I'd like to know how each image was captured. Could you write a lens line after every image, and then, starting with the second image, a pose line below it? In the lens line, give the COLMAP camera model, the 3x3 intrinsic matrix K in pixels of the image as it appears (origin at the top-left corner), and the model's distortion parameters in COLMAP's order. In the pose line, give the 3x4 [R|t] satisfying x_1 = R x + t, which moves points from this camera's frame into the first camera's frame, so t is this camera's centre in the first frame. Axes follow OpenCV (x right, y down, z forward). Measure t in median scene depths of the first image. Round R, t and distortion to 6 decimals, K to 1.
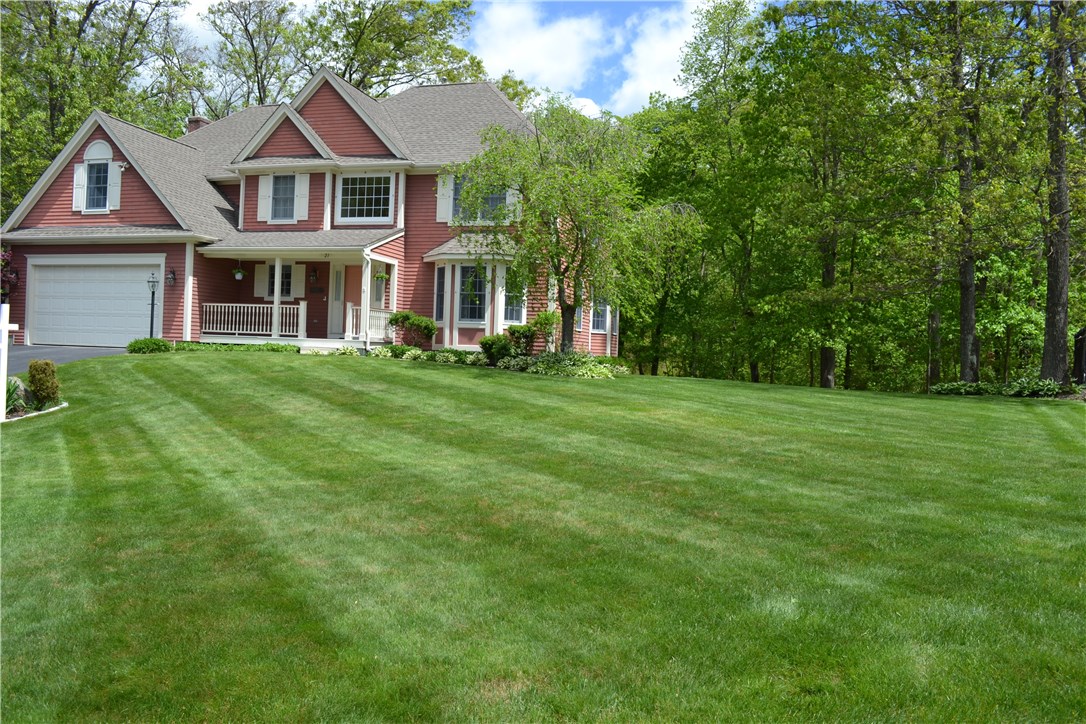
lens RADIAL K [[867.6, 0, 543.3], [0, 867.6, 361.3], [0, 0, 1]] dist [-0.025629, -0.005602]
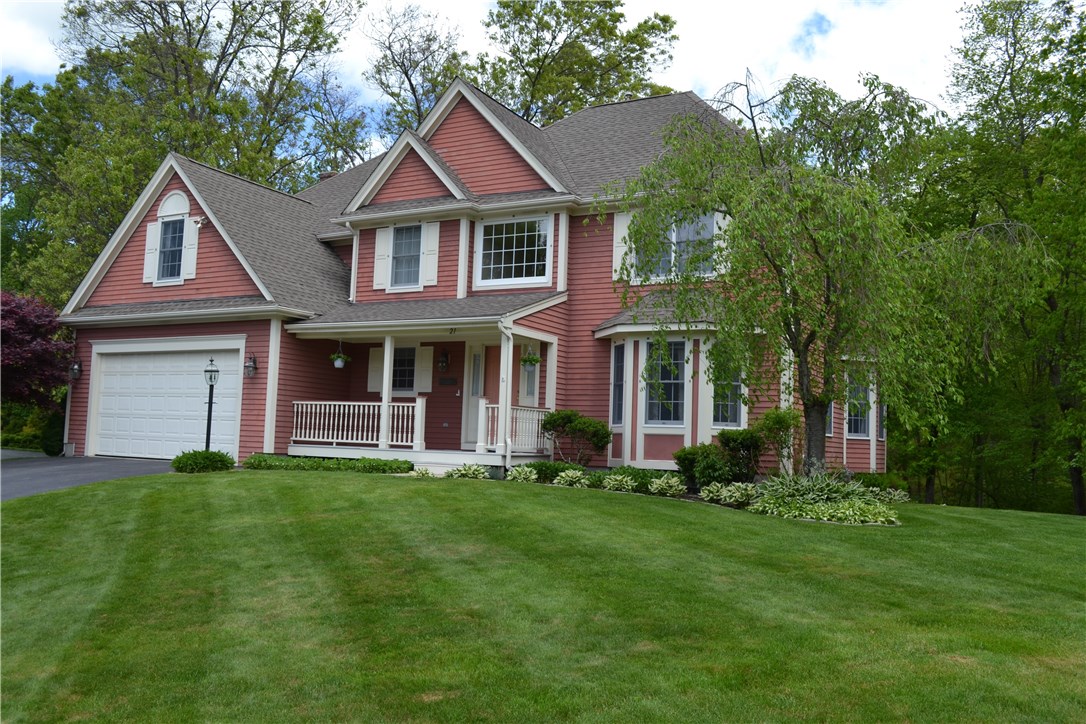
lens RADIAL K [[954.5, 0, 544.6], [0, 954.5, 361.8], [0, 0, 1]] dist [-0.071475, -0.016530]
pose [[0.971806, -0.020641, -0.234875, 0.001239], [-0.004369, 0.994413, -0.105468, -0.016576], [0.235740, 0.103520, 0.966287, 0.272454]]
